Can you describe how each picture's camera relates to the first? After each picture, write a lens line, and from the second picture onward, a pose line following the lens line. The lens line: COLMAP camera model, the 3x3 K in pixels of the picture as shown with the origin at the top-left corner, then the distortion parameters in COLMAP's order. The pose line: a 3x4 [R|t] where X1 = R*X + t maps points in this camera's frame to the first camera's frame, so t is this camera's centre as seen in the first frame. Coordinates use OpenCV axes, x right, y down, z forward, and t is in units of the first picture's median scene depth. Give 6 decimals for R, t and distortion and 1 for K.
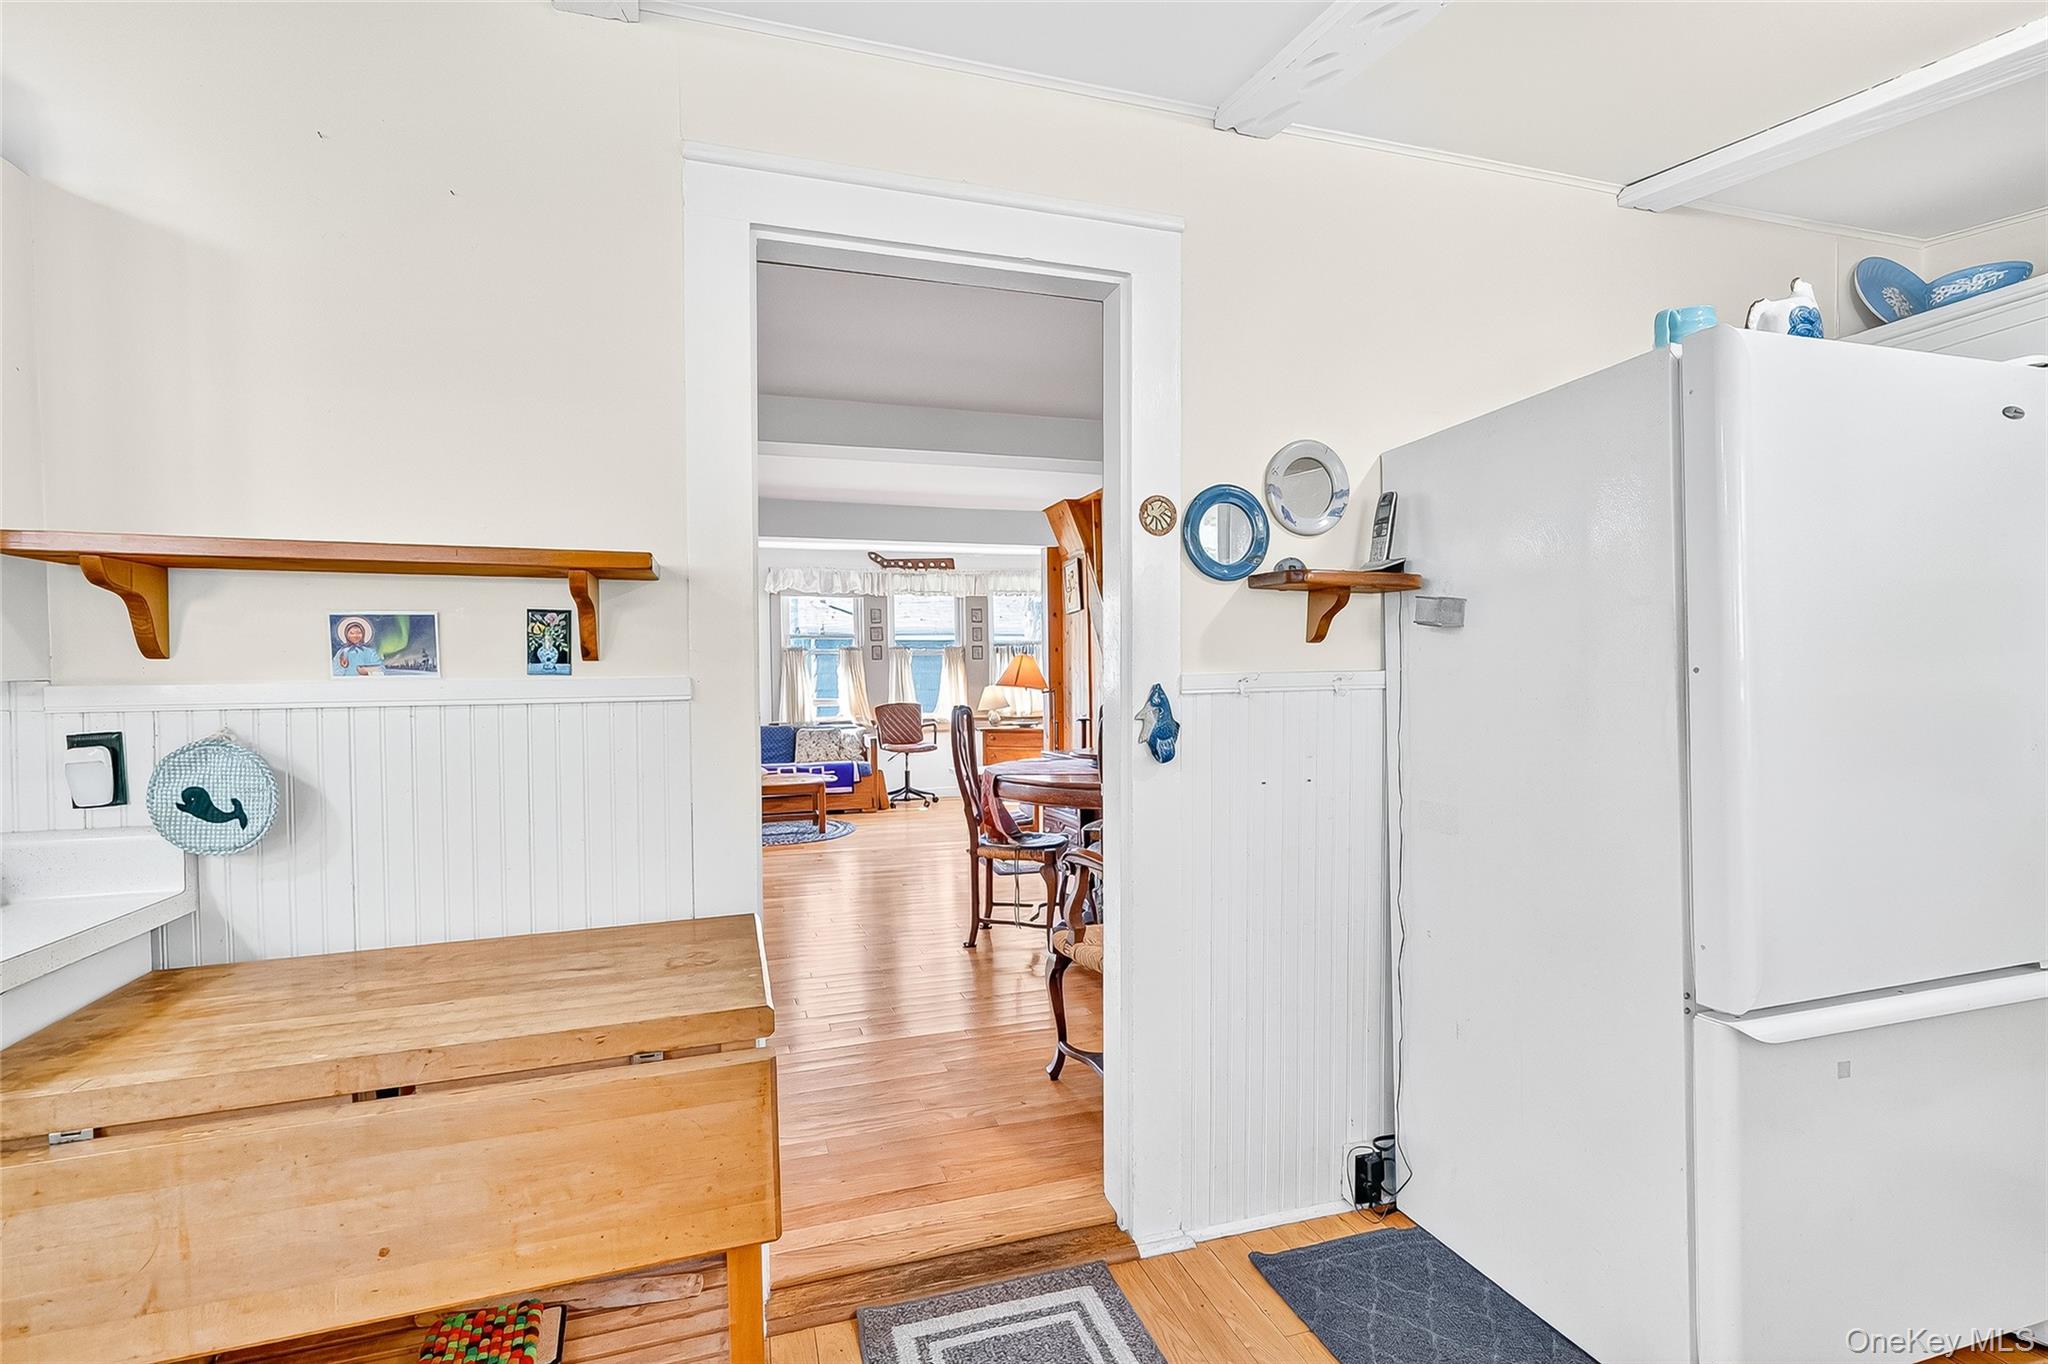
lens RADIAL K [[945.6, 0, 1034.8], [0, 945.6, 678.1], [0, 0, 1]] dist [0.000631, -0.000092]
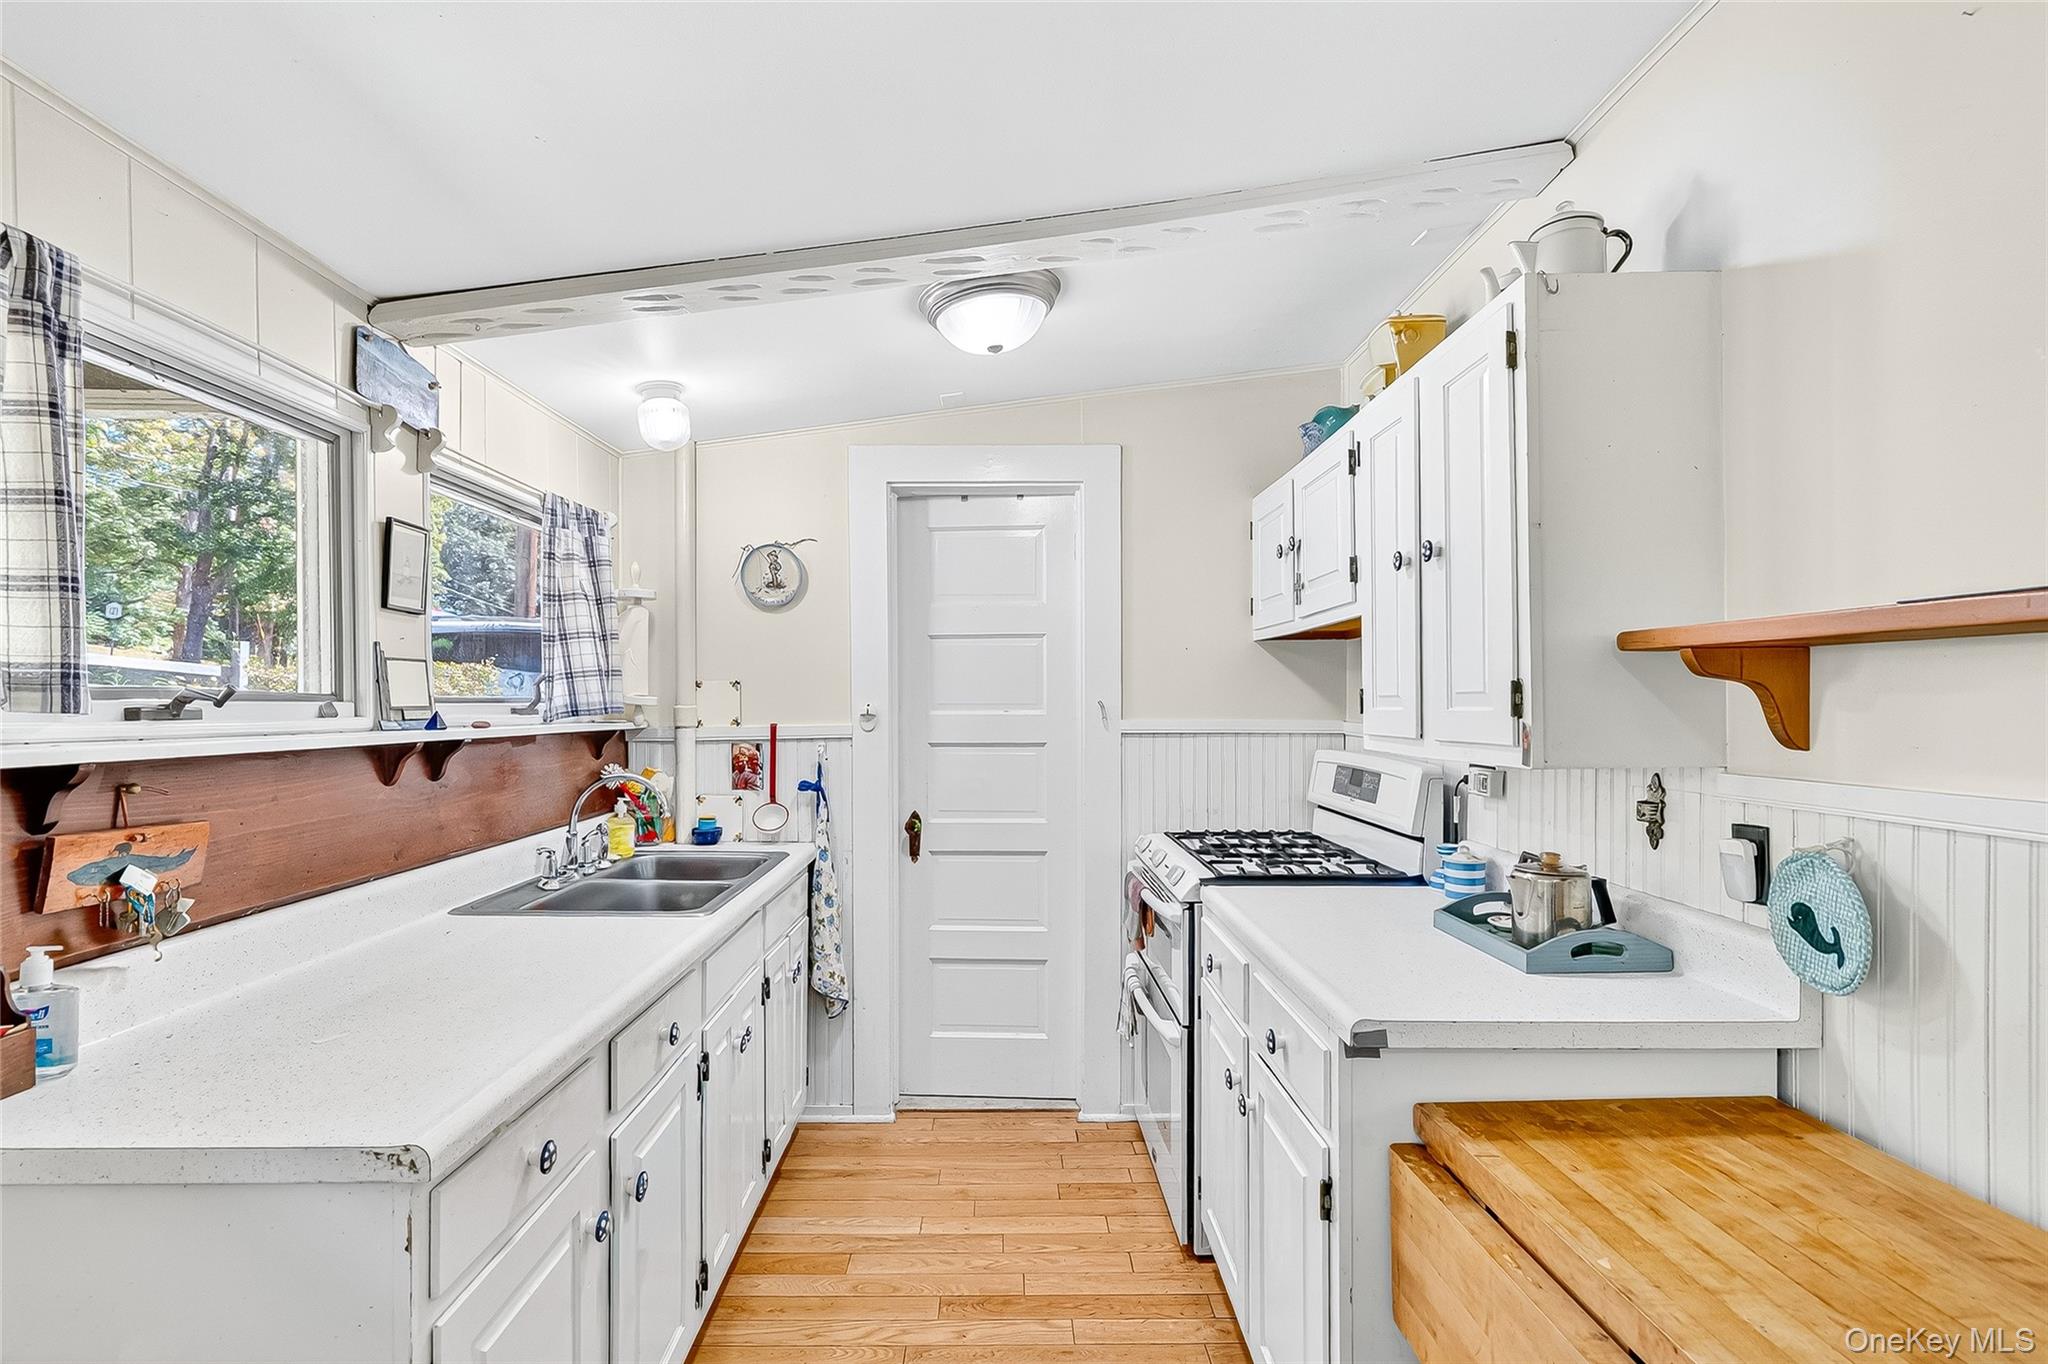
lens RADIAL K [[947.1, 0, 1006.1], [0, 947.1, 707.1], [0, 0, 1]] dist [-0.000529, 0.000187]
pose [[-0.297386, 0.018847, -0.954571, 0.143552], [0.004093, 0.999821, 0.018465, -0.082799], [0.954749, 0.001584, -0.297410, 0.576740]]
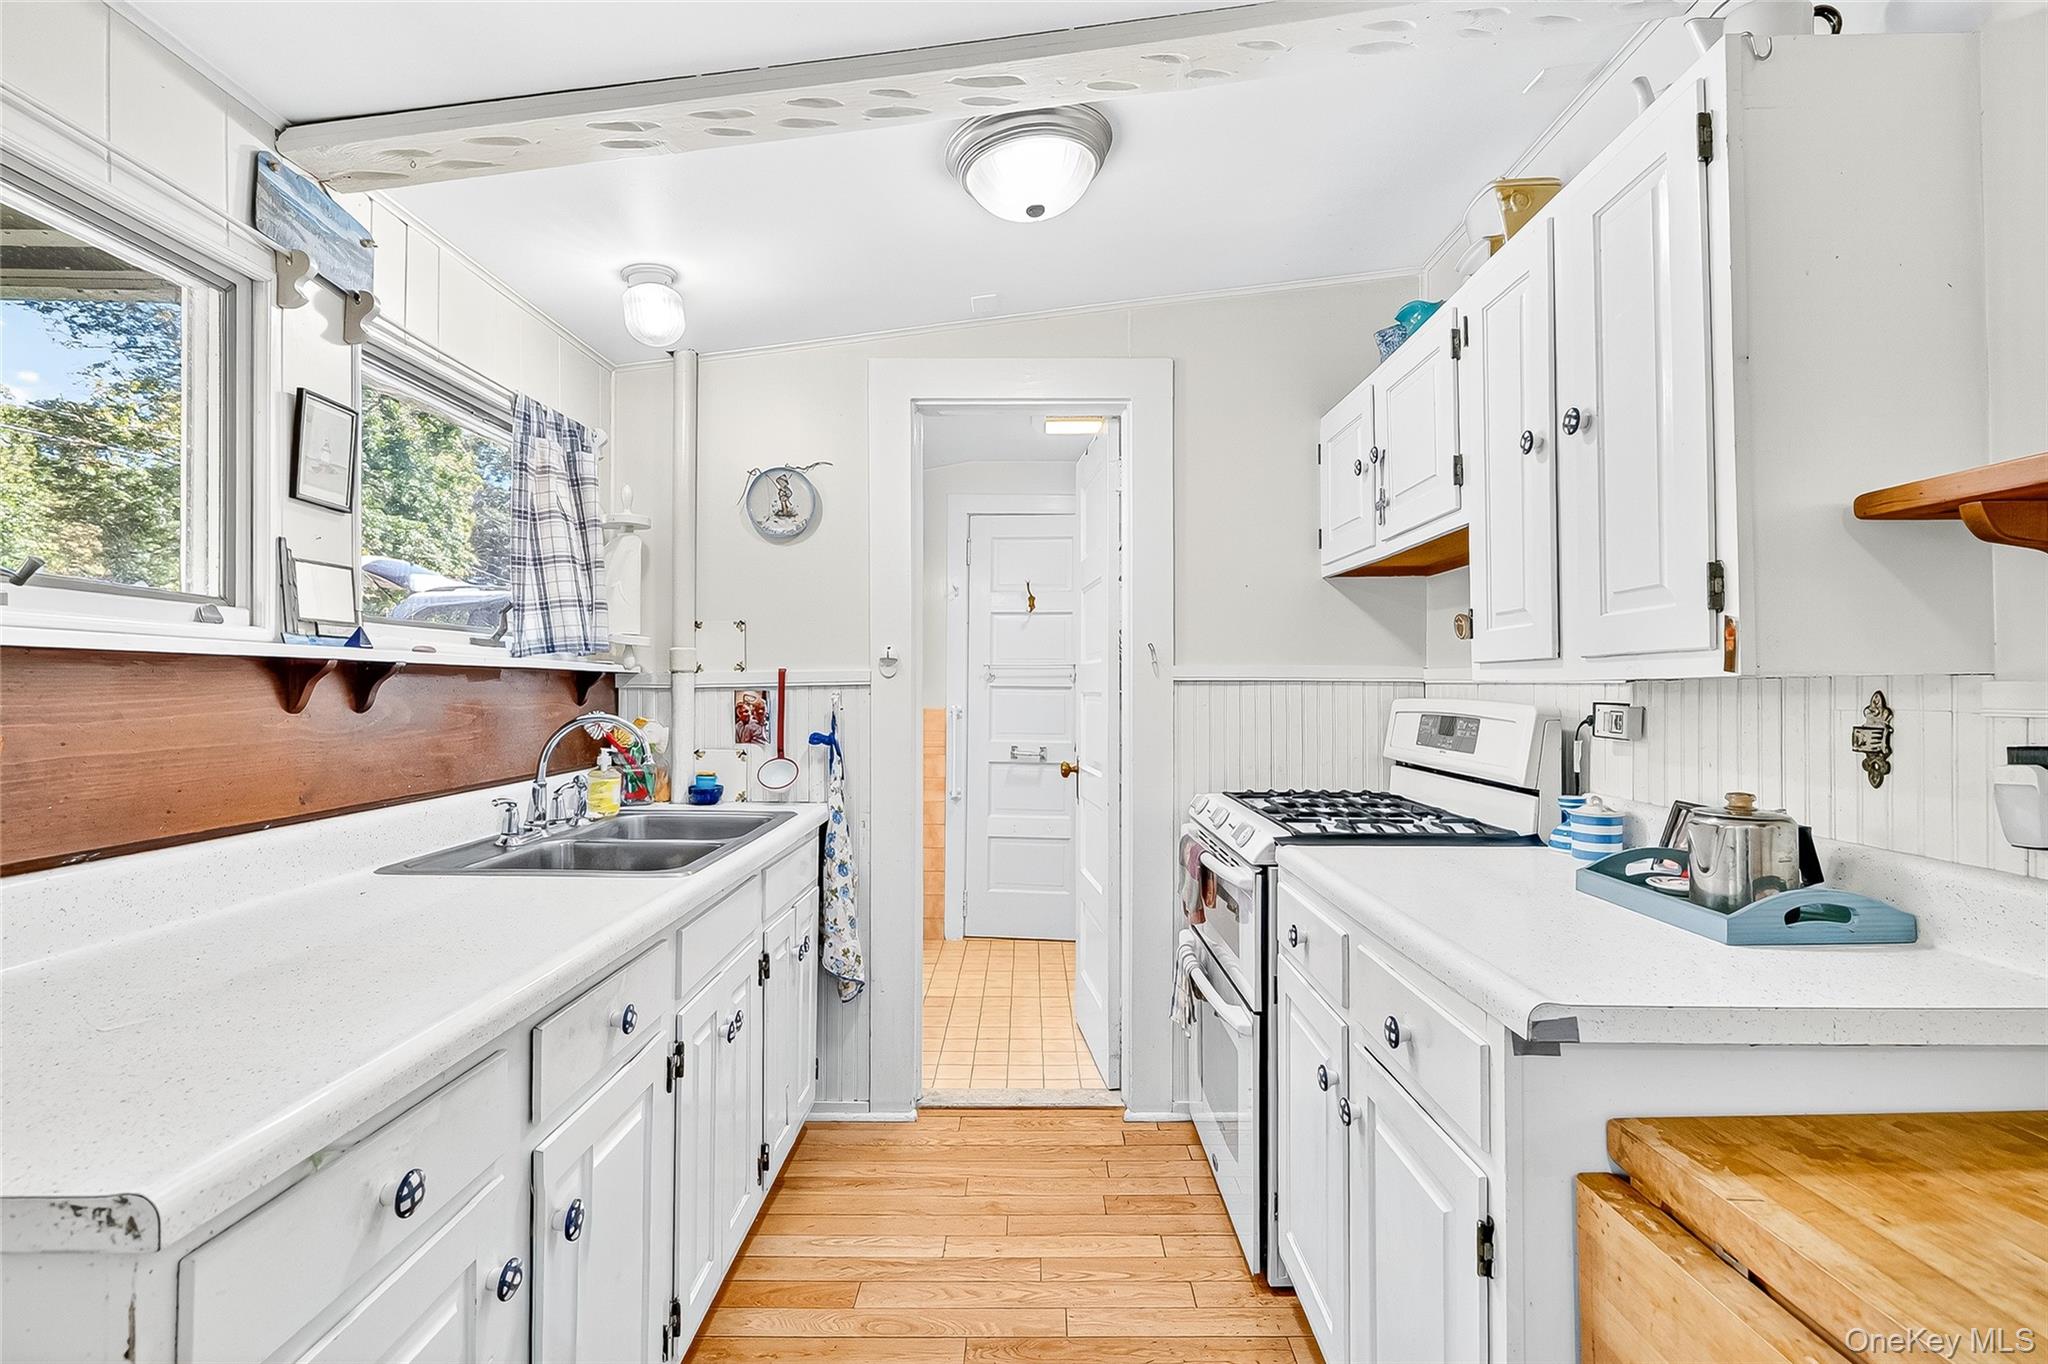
lens RADIAL K [[945.6, 0, 1034.8], [0, 945.6, 678.1], [0, 0, 1]] dist [0.000631, -0.000092]
pose [[-0.300208, 0.003550, -0.953867, -0.076567], [0.001536, 0.999994, 0.003238, 0.002612], [0.953873, -0.000493, -0.300211, 0.495209]]
